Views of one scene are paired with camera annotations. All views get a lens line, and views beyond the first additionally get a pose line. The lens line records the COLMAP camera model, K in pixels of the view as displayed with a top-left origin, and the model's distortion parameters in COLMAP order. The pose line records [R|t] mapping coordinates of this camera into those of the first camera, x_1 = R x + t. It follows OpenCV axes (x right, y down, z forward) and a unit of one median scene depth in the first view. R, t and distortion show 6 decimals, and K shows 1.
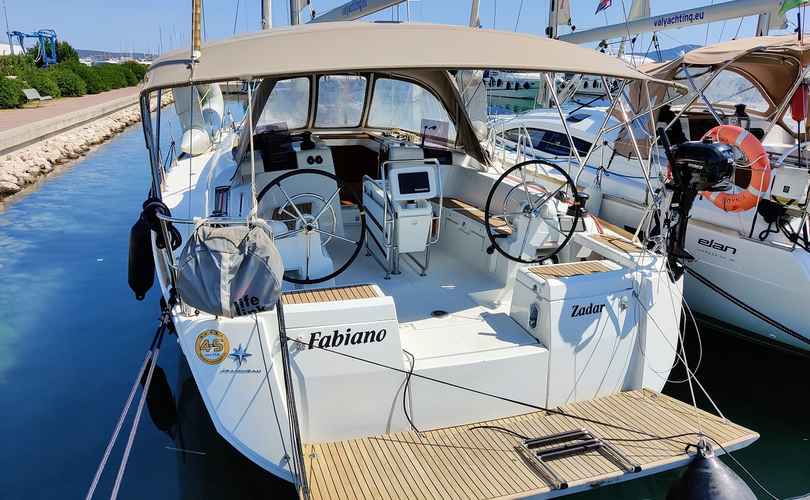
lens RADIAL K [[602.7, 0, 404.3], [0, 602.7, 247.5], [0, 0, 1]] dist [0.020472, -0.006434]
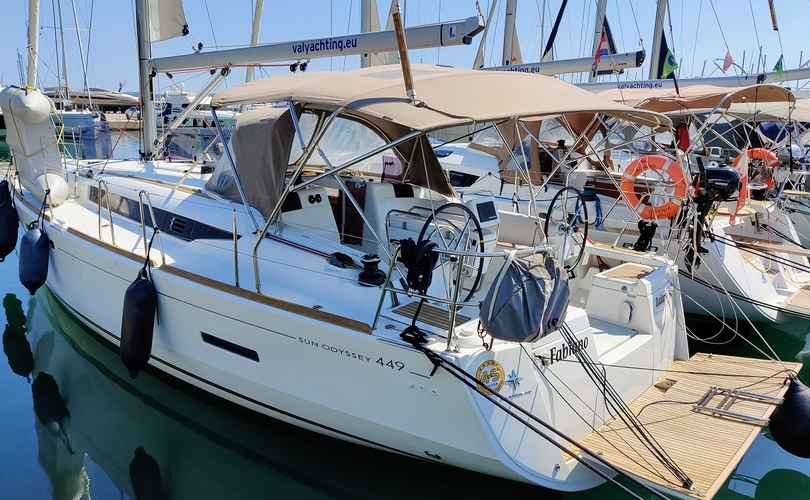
lens RADIAL K [[602.7, 0, 403.5], [0, 602.7, 252.3], [0, 0, 1]] dist [0.020472, -0.006434]
pose [[0.868779, -0.095432, 0.485918, -0.803919], [0.120732, 0.992464, -0.020943, -0.036173], [-0.480257, 0.076861, 0.873754, 0.145994]]
